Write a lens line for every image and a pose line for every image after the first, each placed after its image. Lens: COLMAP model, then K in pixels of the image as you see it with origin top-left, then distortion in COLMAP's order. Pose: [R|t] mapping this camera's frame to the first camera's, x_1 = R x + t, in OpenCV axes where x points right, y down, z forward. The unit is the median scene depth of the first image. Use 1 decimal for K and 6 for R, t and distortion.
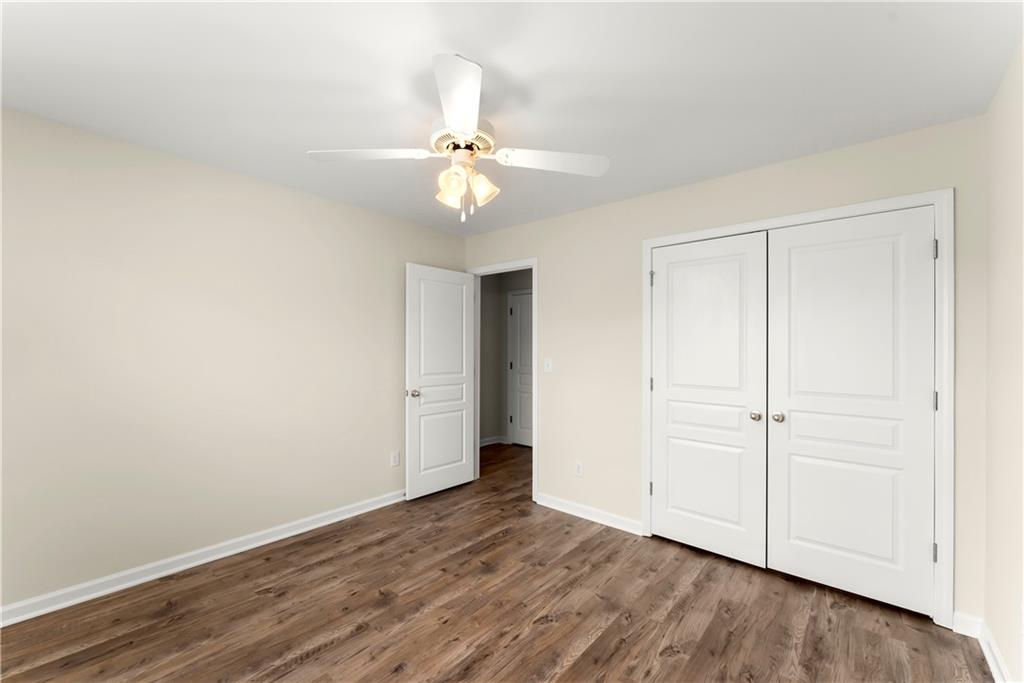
lens RADIAL K [[416.6, 0, 512.1], [0, 416.6, 347.5], [0, 0, 1]] dist [0.000976, -0.000013]
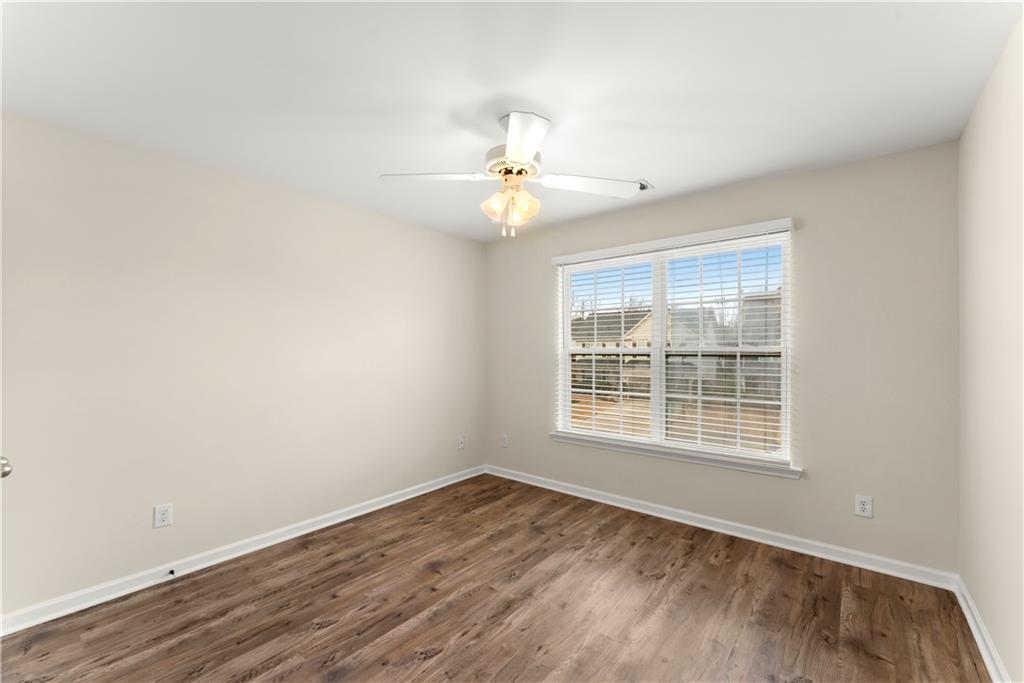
lens RADIAL K [[416.6, 0, 513.6], [0, 416.6, 345.8], [0, 0, 1]] dist [0.000976, -0.000013]
pose [[-0.999760, -0.005272, -0.021268, -0.083894], [-0.005067, 0.999940, -0.009705, 0.007687], [0.021318, -0.009595, -0.999727, 2.011688]]
